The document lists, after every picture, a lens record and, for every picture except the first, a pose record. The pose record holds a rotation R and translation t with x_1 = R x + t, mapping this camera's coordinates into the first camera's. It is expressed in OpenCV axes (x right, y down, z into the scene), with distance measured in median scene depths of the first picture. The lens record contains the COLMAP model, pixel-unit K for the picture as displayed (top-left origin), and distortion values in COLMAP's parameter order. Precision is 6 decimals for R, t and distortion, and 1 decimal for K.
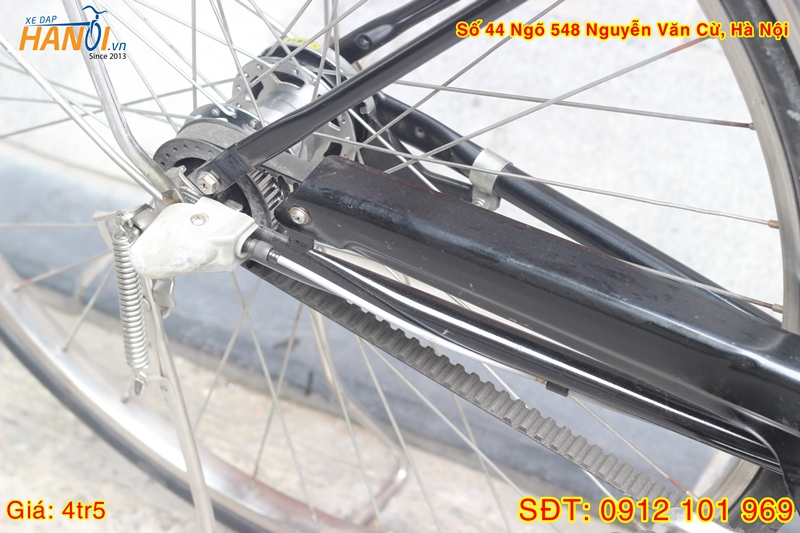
lens RADIAL K [[1922.5, 0, 400.0], [0, 1922.5, 266.5], [0, 0, 1]] dist [-0.117739, 0.270236]
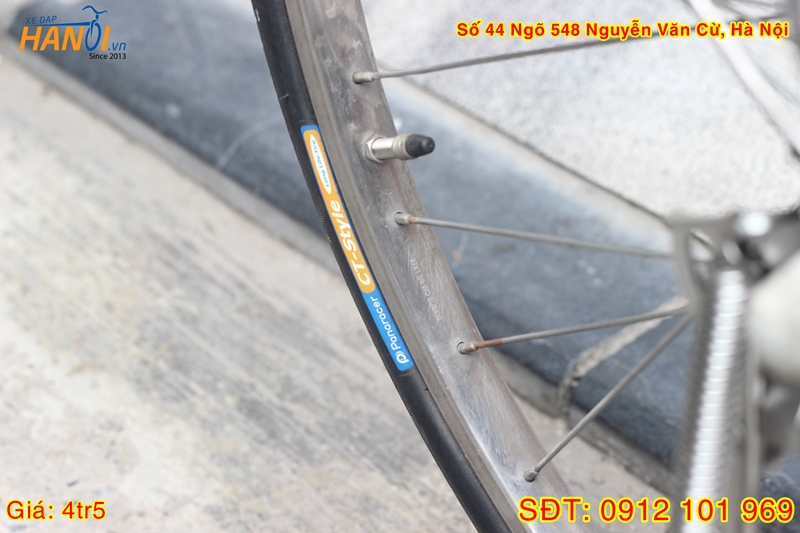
lens RADIAL K [[1922.5, 0, 400.0], [0, 1922.5, 266.5], [0, 0, 1]] dist [-0.117739, 0.270236]
pose [[0.947327, 0.214434, -0.237886, -0.084432], [-0.225487, 0.974042, -0.019935, 0.001716], [0.227437, 0.072525, 0.971088, 0.404609]]
